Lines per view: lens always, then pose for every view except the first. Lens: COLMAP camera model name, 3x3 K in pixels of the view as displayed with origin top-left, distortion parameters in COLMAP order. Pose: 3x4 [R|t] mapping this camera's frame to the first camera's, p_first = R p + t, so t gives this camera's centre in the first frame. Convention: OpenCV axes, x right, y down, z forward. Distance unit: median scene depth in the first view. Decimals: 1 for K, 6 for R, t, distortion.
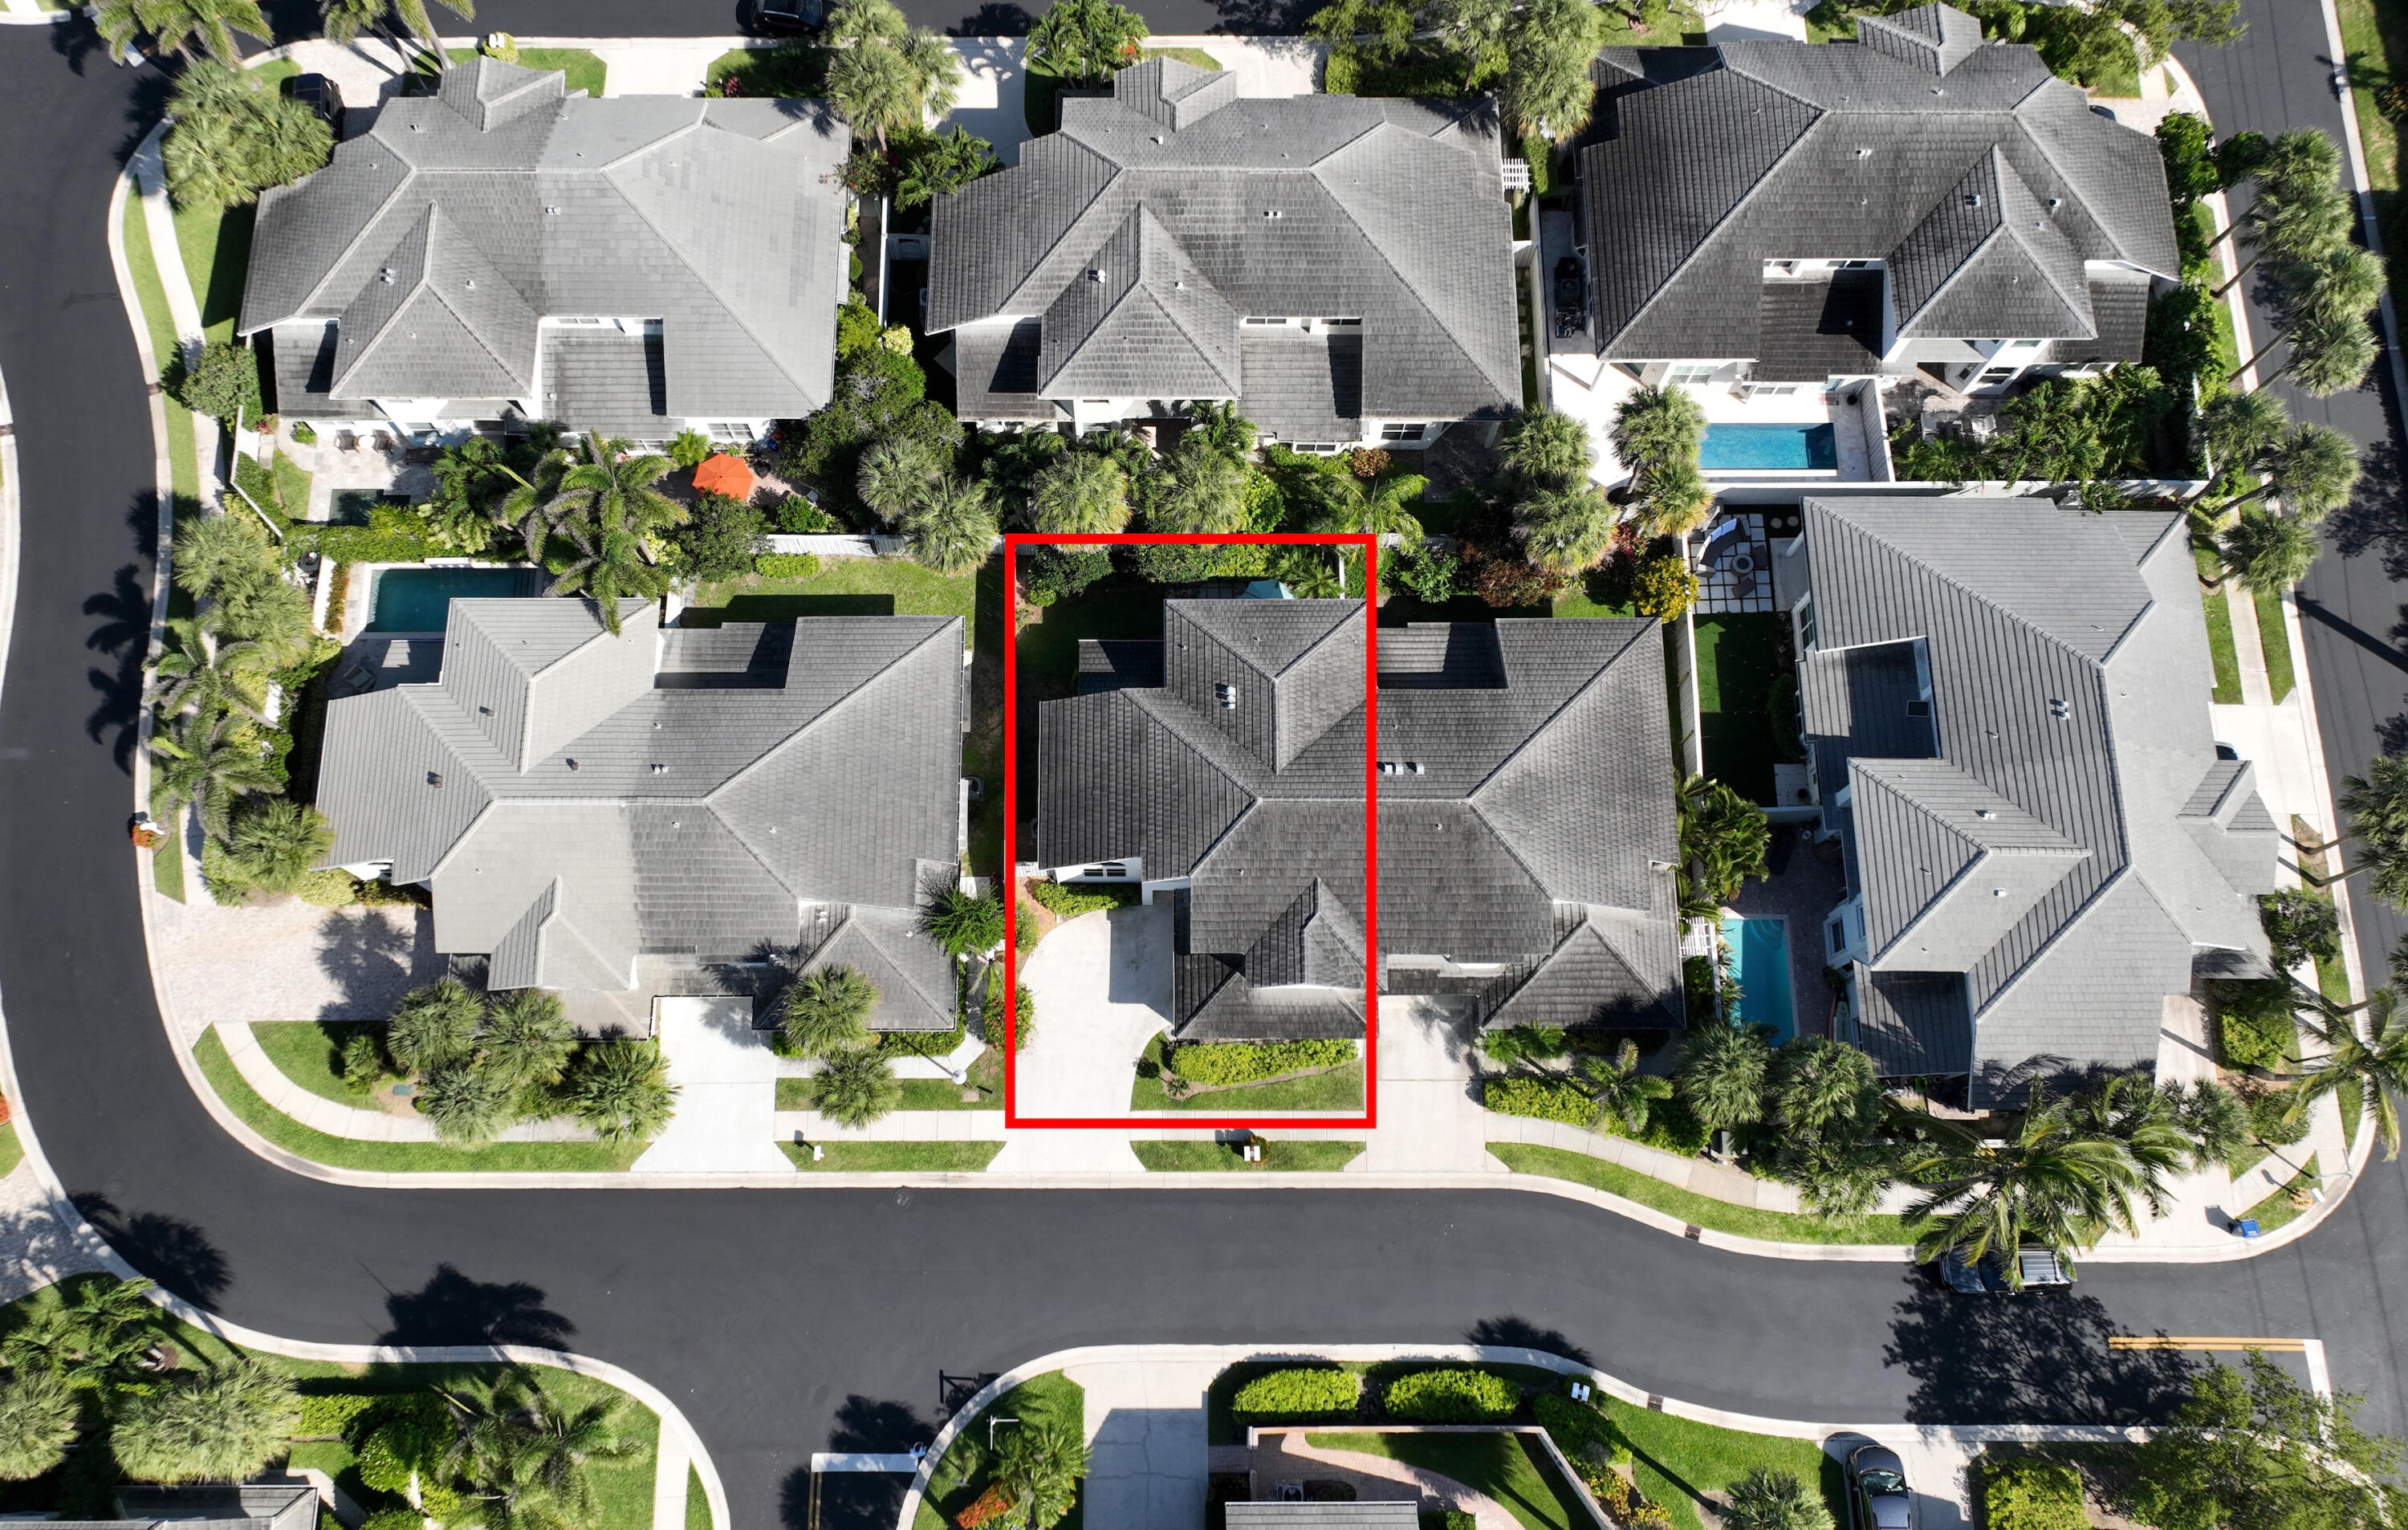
lens RADIAL K [[1678.9, 0, 1145.1], [0, 1678.9, 769.2], [0, 0, 1]] dist [0.000581, 0.003630]
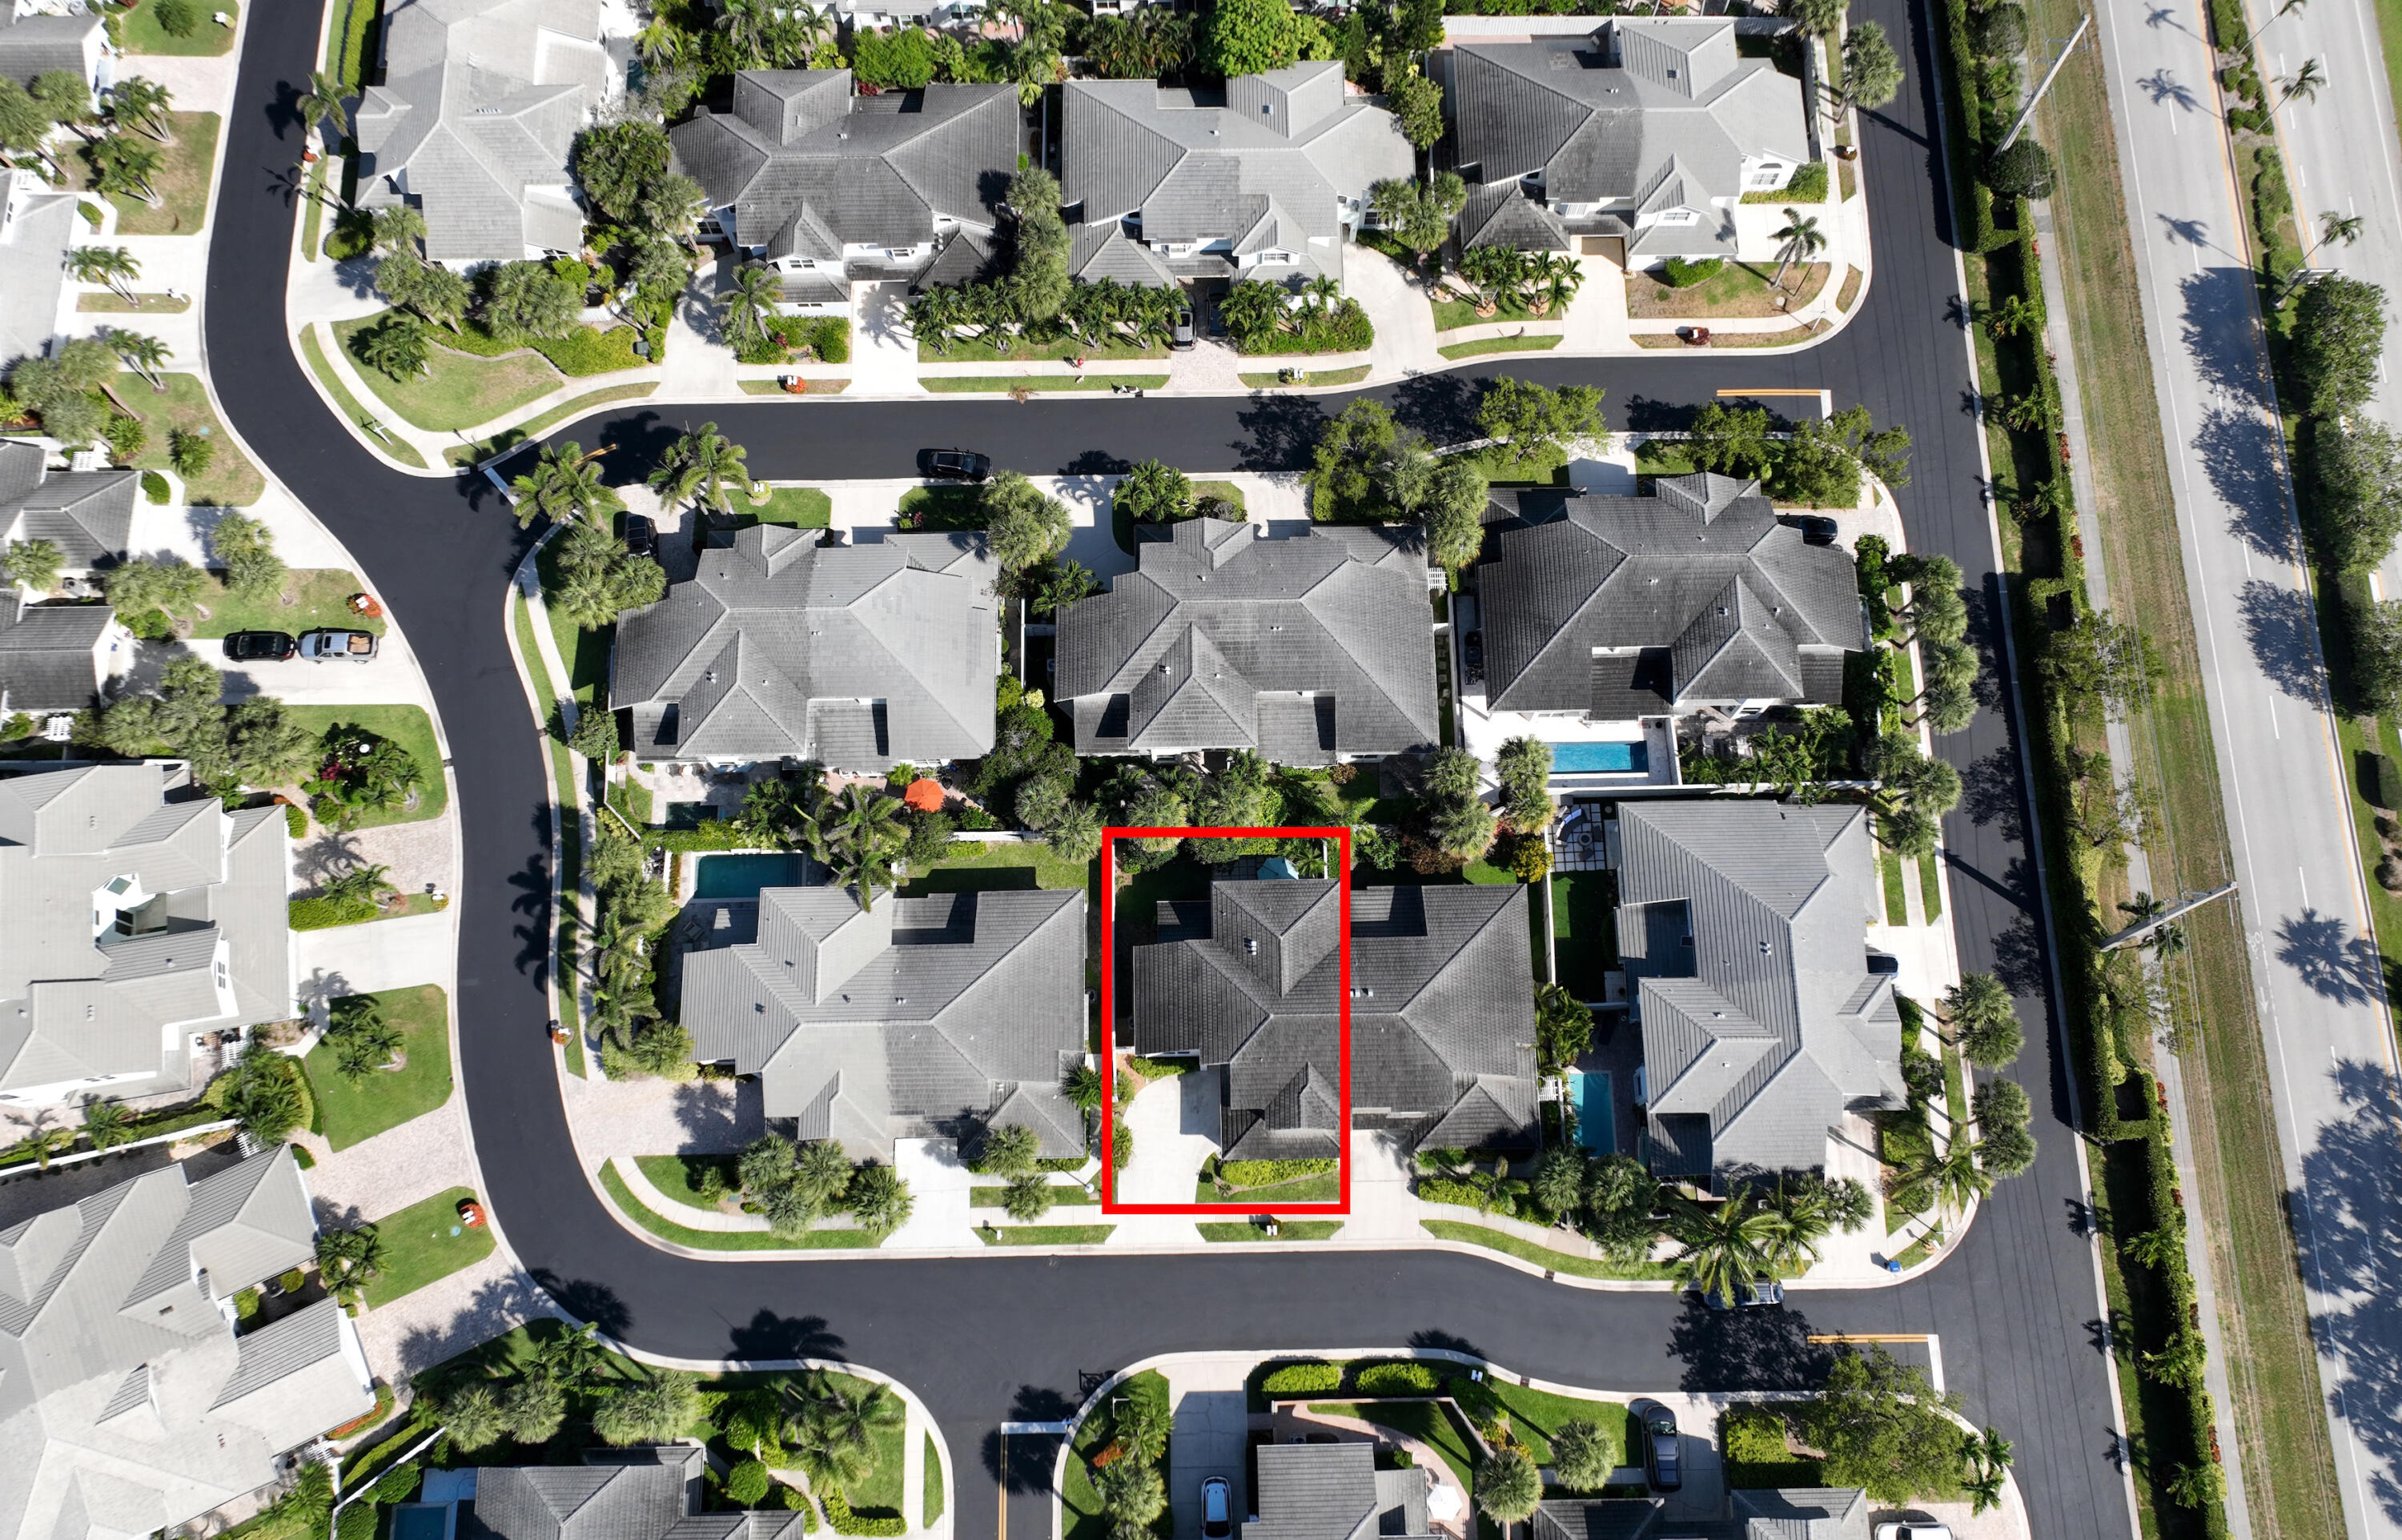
lens RADIAL K [[1703.0, 0, 1201.6], [0, 1703.0, 766.3], [0, 0, 1]] dist [0.001111, 0.000365]
pose [[0.999852, -0.016834, 0.003566, -0.001522], [0.016846, 0.999852, -0.003453, -0.202939], [-0.003507, 0.003512, 0.999988, -0.605776]]
